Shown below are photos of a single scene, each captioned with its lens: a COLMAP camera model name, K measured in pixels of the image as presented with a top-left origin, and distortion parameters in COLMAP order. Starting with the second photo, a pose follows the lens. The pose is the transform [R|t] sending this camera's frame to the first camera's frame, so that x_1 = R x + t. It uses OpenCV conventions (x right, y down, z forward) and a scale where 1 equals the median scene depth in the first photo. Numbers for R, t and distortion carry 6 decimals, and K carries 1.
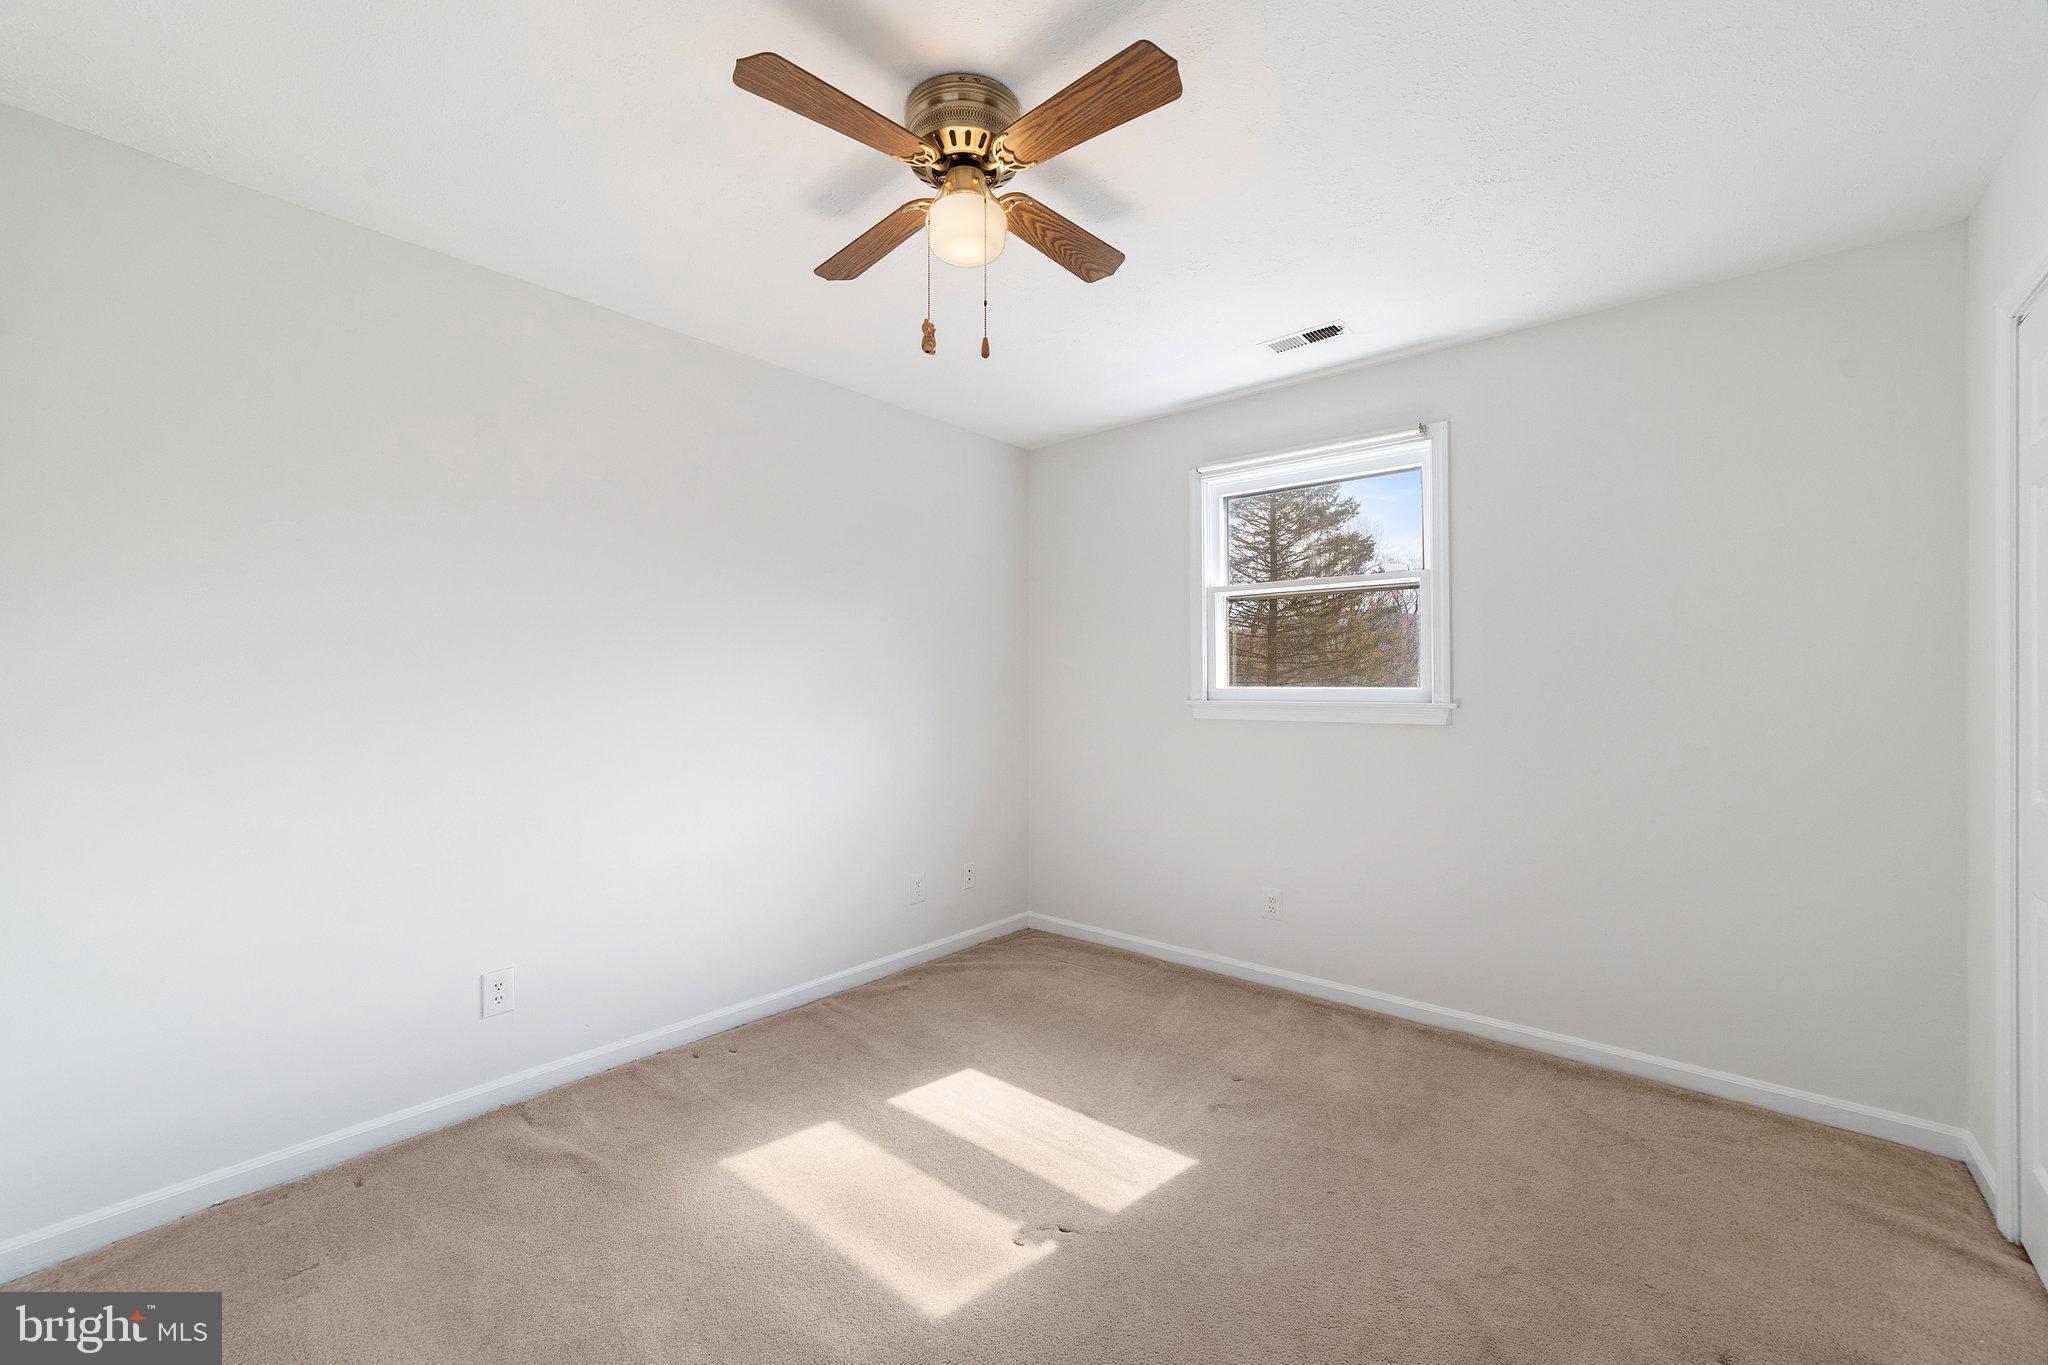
lens RADIAL K [[794.5, 0, 1009.0], [0, 794.5, 675.4], [0, 0, 1]] dist [-0.016155, 0.007441]
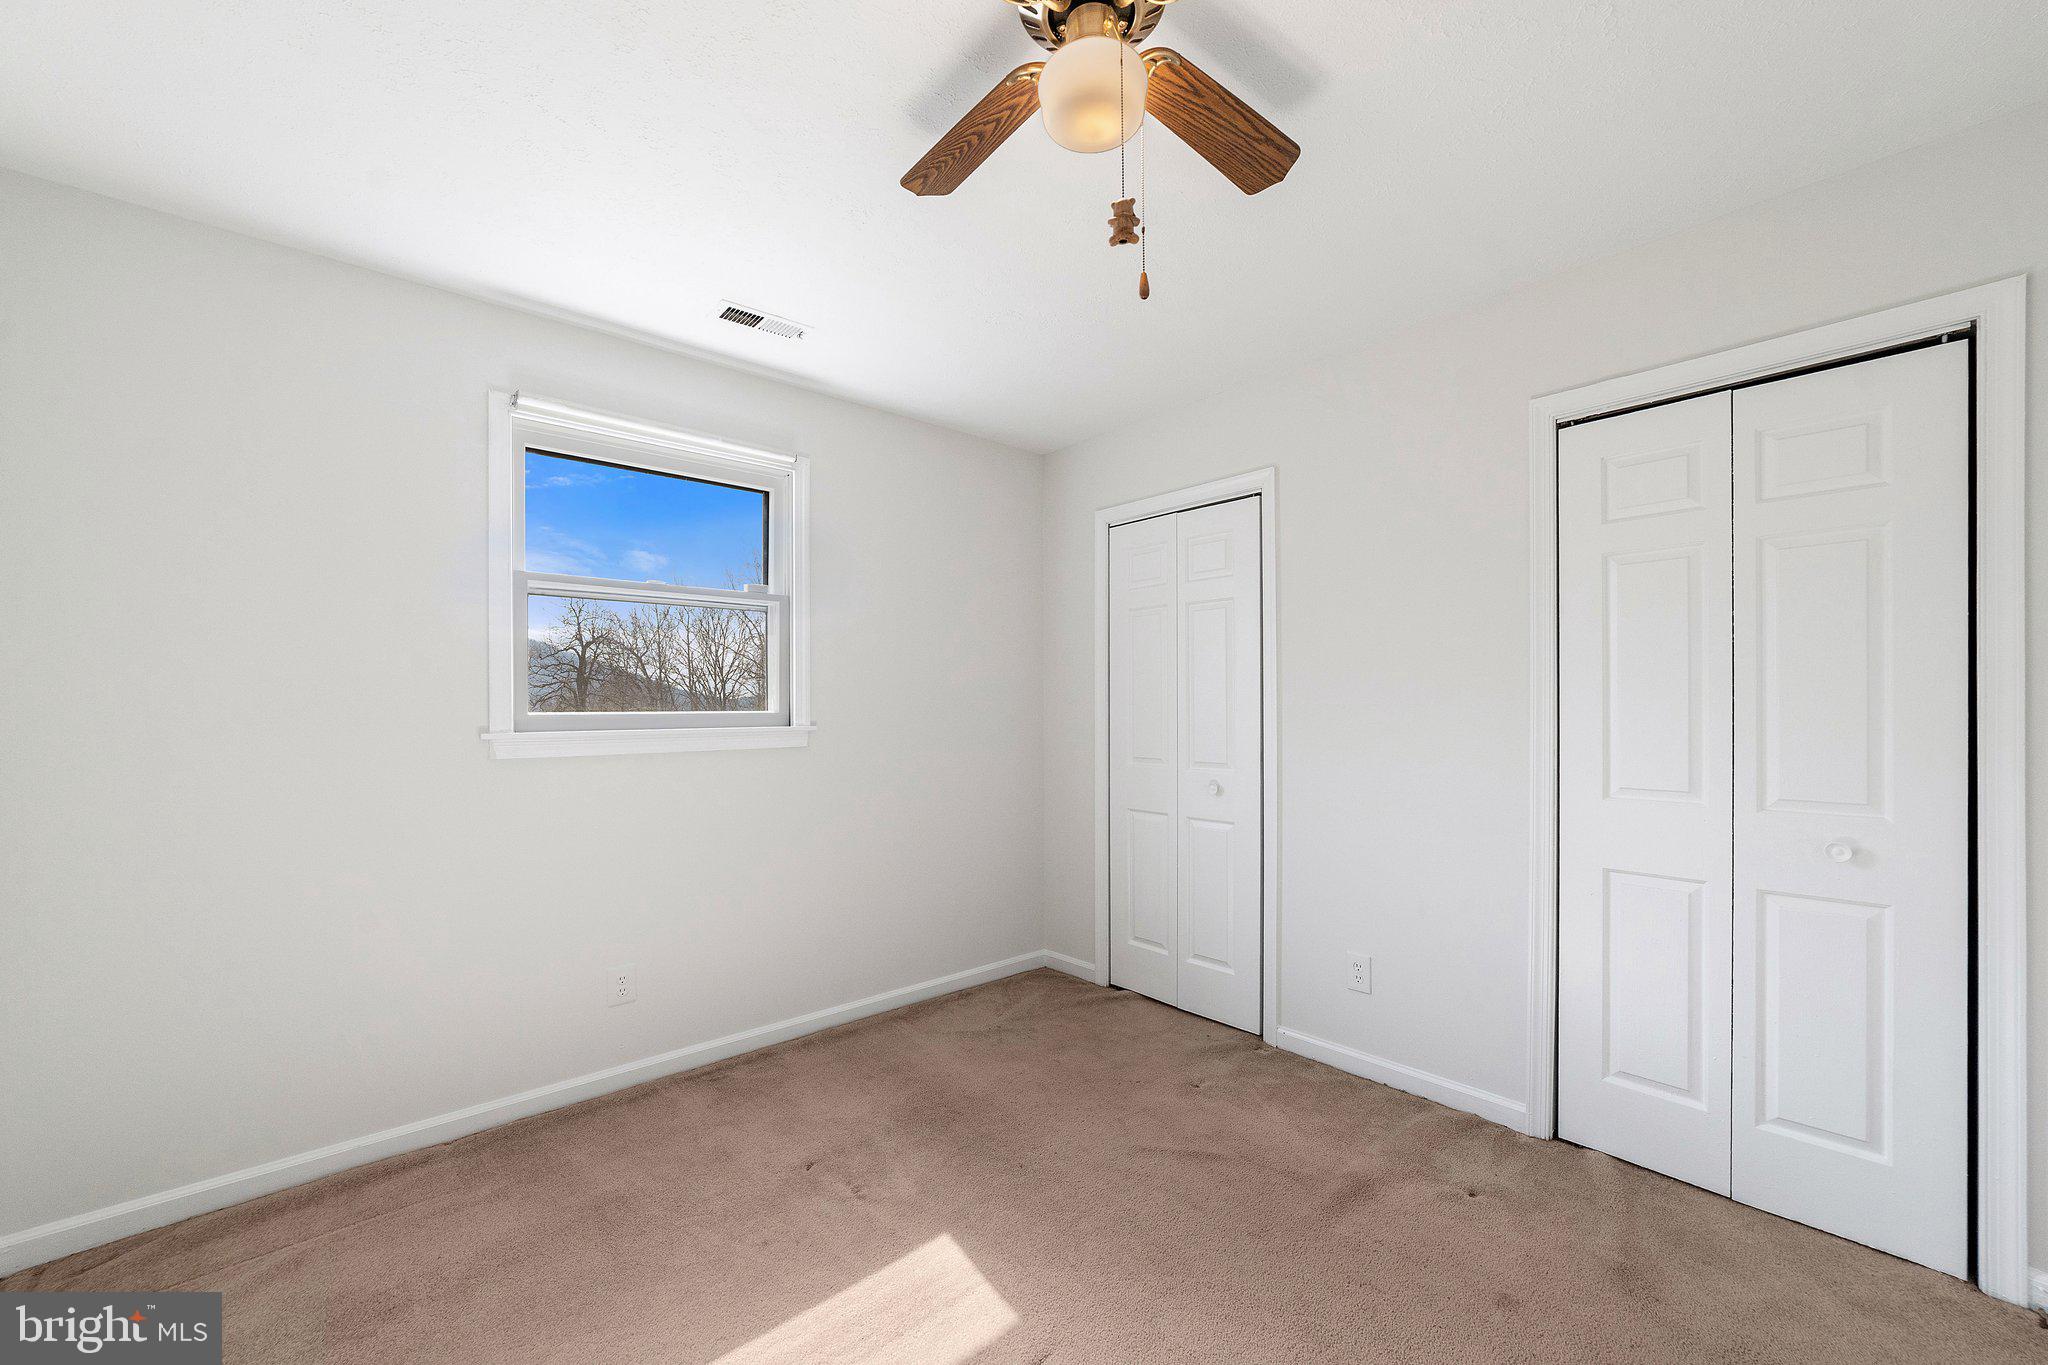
lens RADIAL K [[814.9, 0, 1023.2], [0, 814.9, 705.1], [0, 0, 1]] dist [-0.017252, 0.007940]
pose [[0.135129, -0.000321, 0.990828, -0.573017], [-0.006892, 0.999975, 0.001264, 0.004079], [-0.990804, -0.007000, 0.135123, 0.671359]]
